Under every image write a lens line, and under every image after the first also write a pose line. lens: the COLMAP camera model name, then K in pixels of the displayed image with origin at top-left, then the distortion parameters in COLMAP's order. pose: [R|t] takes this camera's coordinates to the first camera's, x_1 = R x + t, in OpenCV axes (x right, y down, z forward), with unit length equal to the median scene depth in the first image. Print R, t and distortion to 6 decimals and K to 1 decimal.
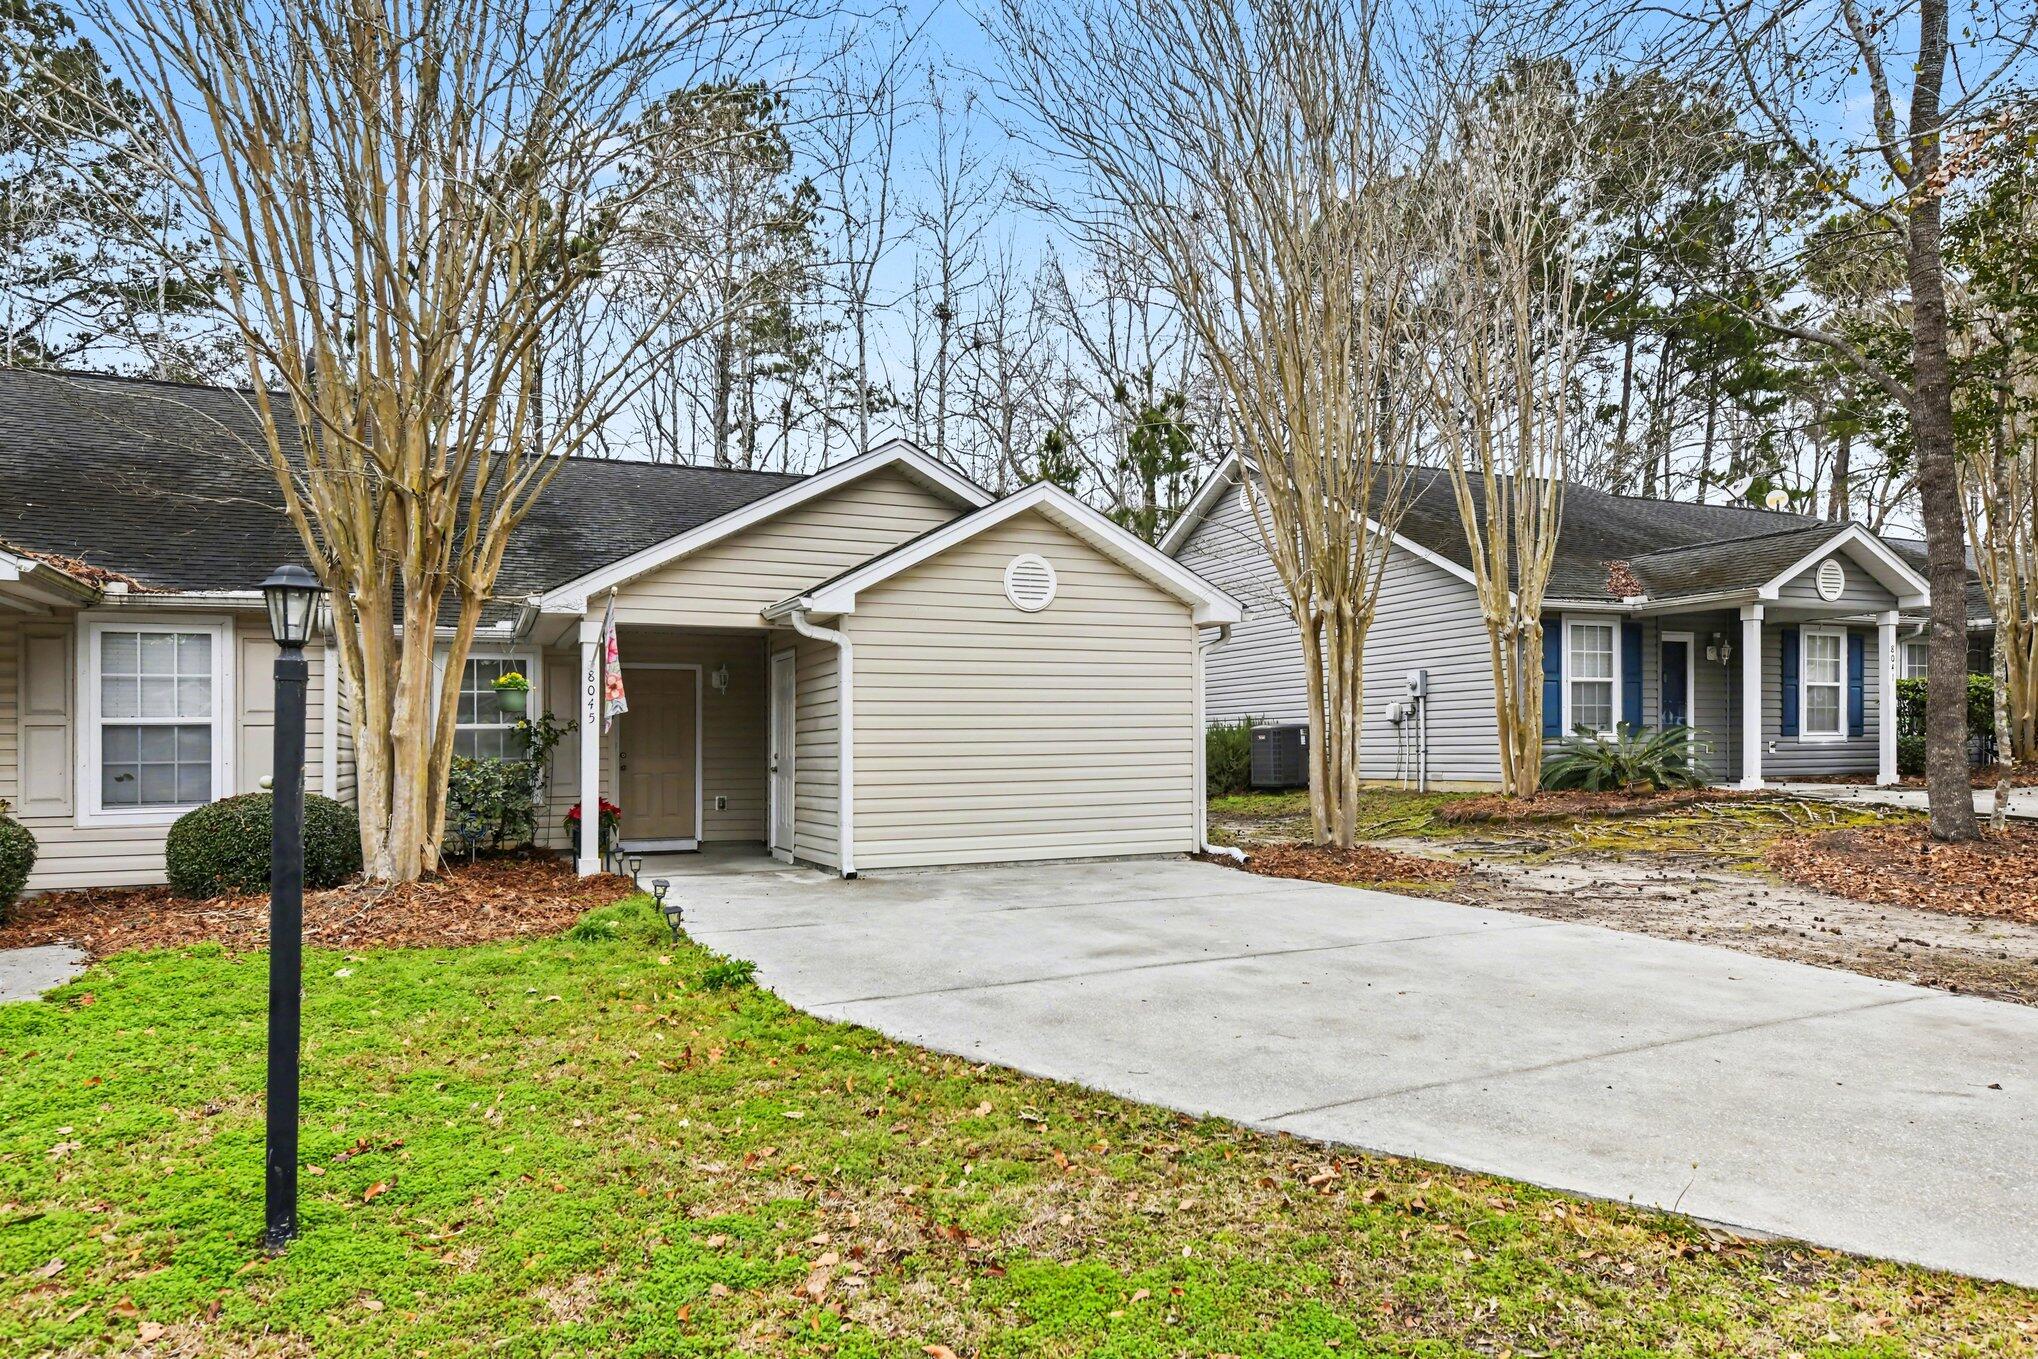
lens RADIAL K [[1507.3, 0, 1018.8], [0, 1507.3, 691.4], [0, 0, 1]] dist [-0.006874, -0.003465]
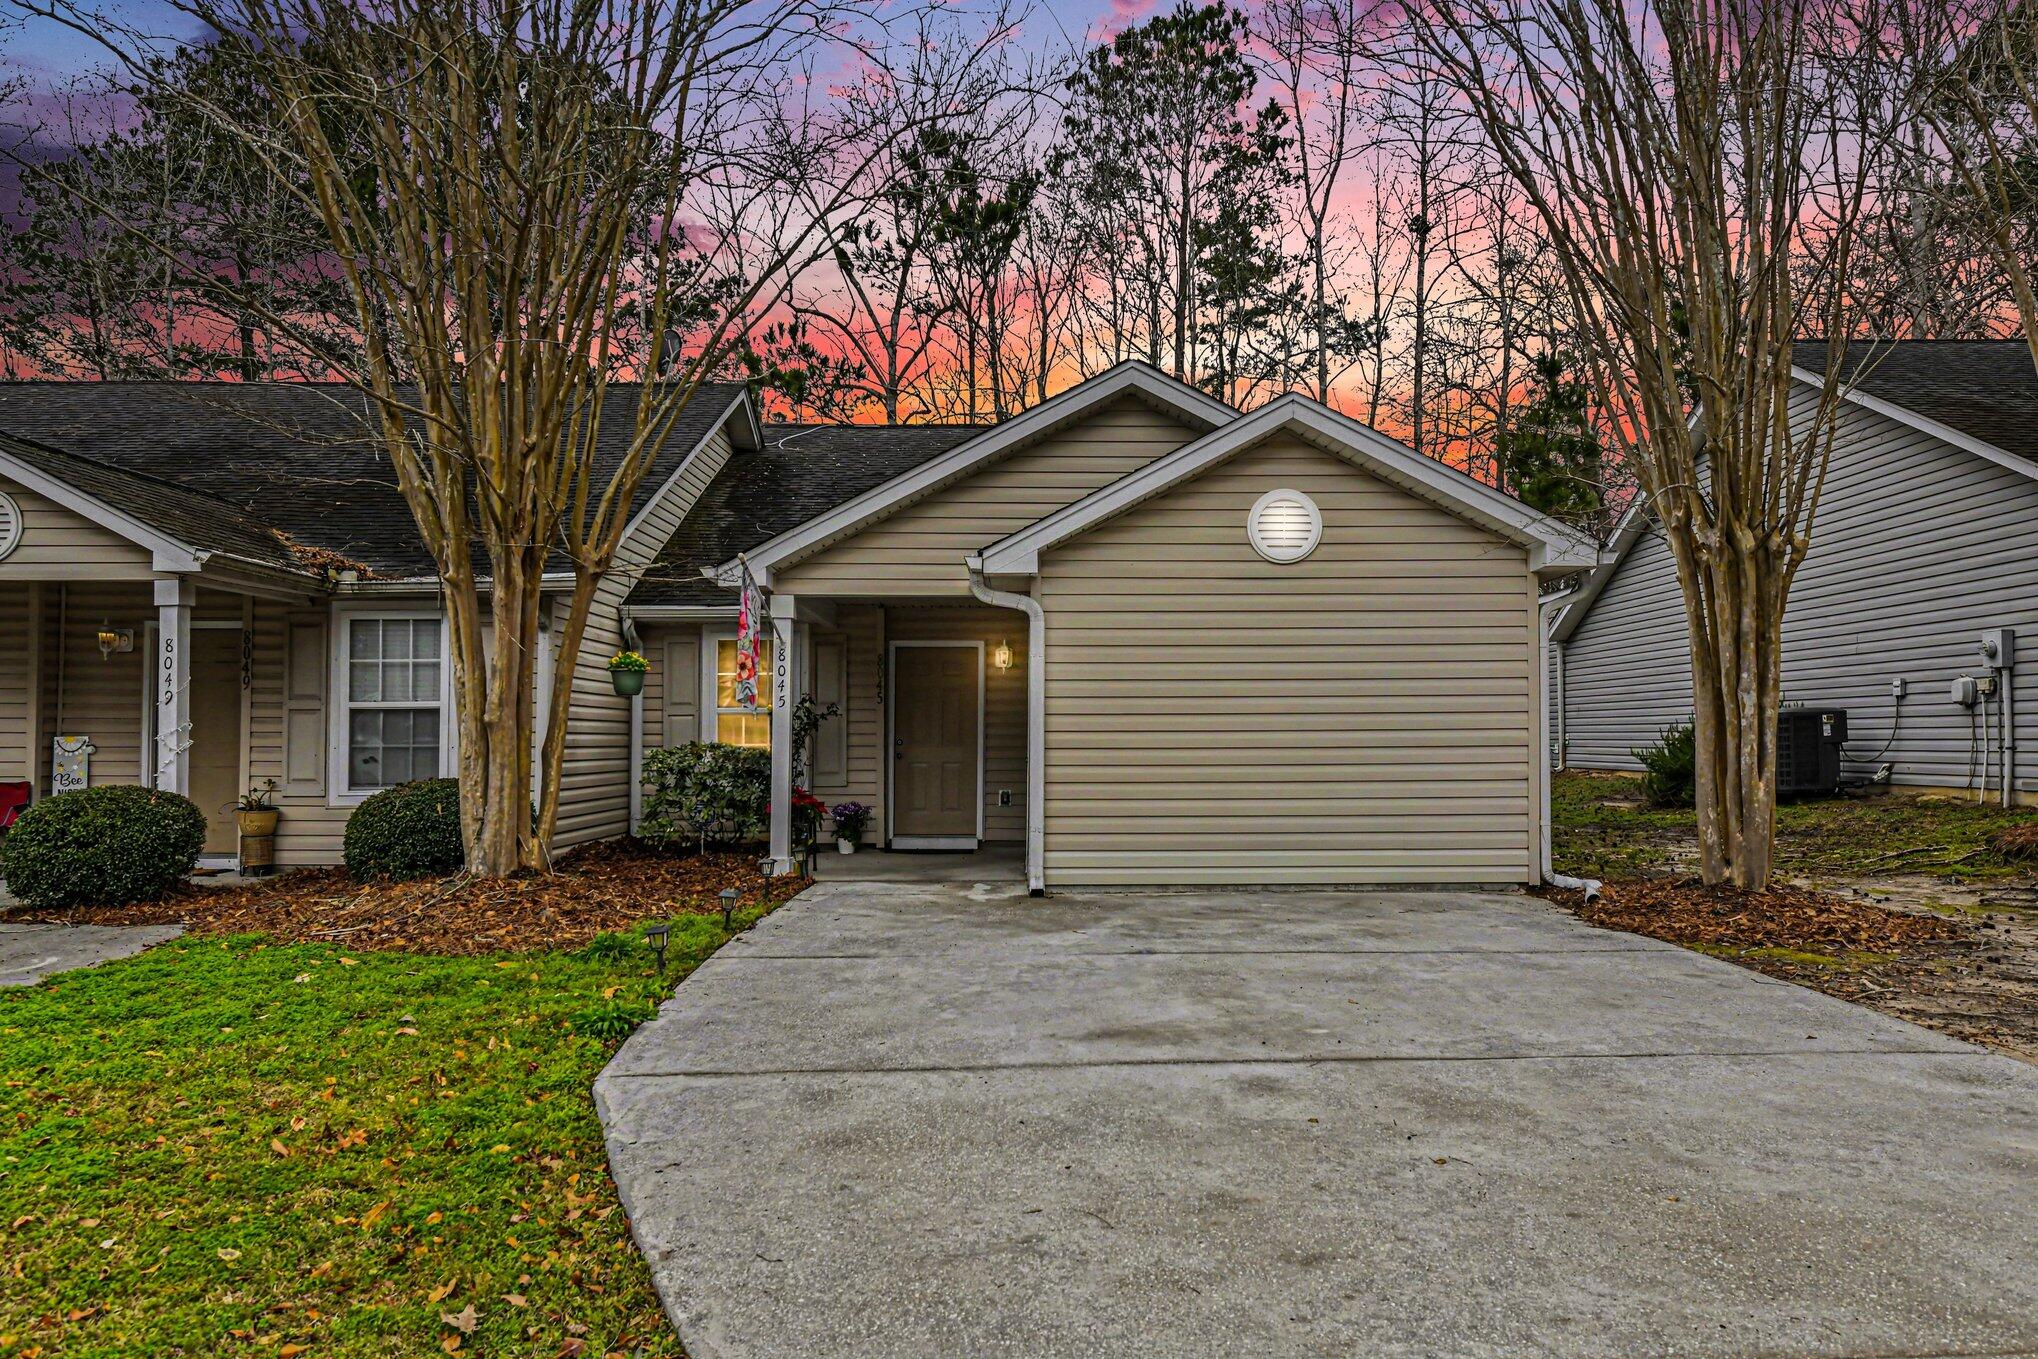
lens RADIAL K [[1507.3, 0, 1015.0], [0, 1507.3, 662.8], [0, 0, 1]] dist [-0.006874, -0.003465]
pose [[0.889042, -0.013371, -0.457630, 0.247185], [0.010043, 0.999902, -0.009705, 0.004427], [0.457715, 0.004032, 0.889090, 0.254038]]
